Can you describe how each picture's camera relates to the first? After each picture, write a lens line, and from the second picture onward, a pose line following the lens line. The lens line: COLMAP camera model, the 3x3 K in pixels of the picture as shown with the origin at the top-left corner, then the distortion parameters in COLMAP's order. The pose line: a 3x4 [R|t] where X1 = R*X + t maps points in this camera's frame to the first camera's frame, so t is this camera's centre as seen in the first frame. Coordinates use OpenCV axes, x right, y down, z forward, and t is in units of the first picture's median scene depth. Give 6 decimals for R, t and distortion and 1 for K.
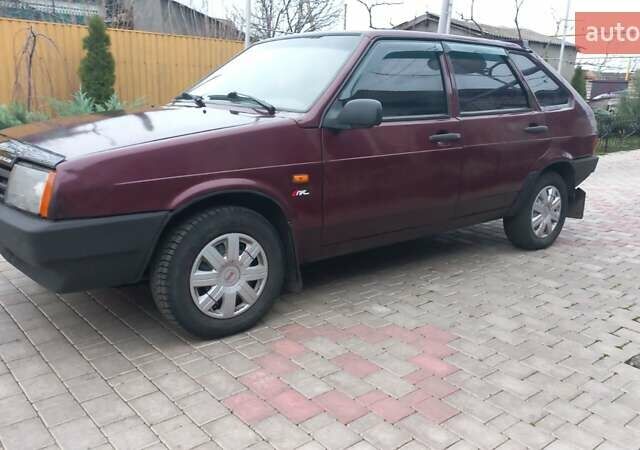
lens RADIAL K [[562.8, 0, 330.0], [0, 562.8, 225.6], [0, 0, 1]] dist [0.117797, -0.170779]
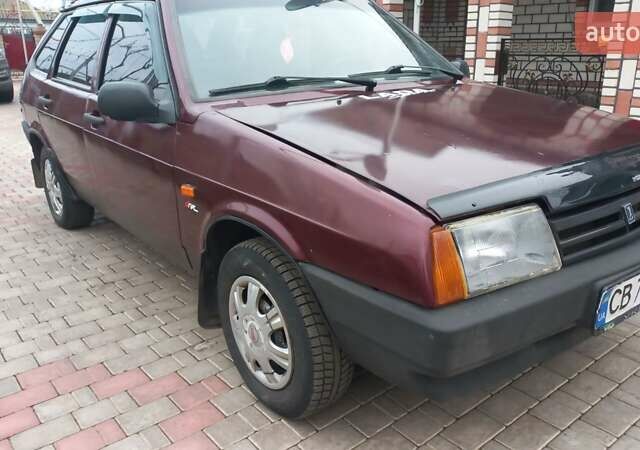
lens RADIAL K [[570.1, 0, 332.0], [0, 570.1, 225.3], [0, 0, 1]] dist [0.103972, -0.153098]
pose [[0.001922, -0.333101, 0.942889, -1.092948], [0.247885, 0.913621, 0.322256, -0.334406], [-0.968787, 0.233109, 0.084327, 1.136231]]
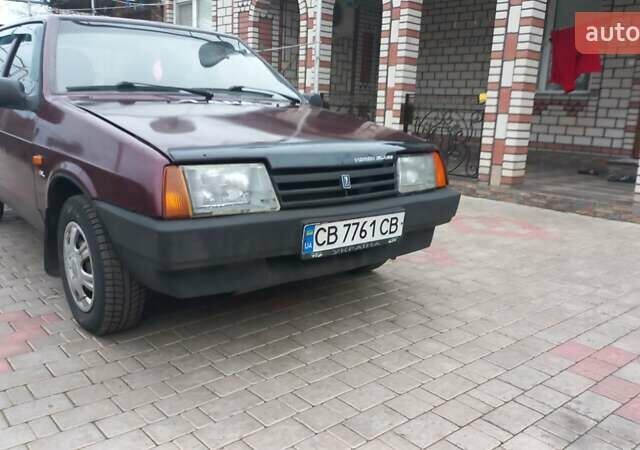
lens RADIAL K [[562.8, 0, 330.0], [0, 562.8, 225.6], [0, 0, 1]] dist [0.117797, -0.170779]
pose [[-0.023845, -0.237108, 0.971191, -1.324183], [0.195157, 0.951673, 0.237135, -0.216089], [-0.980482, 0.195189, 0.023581, 0.908370]]
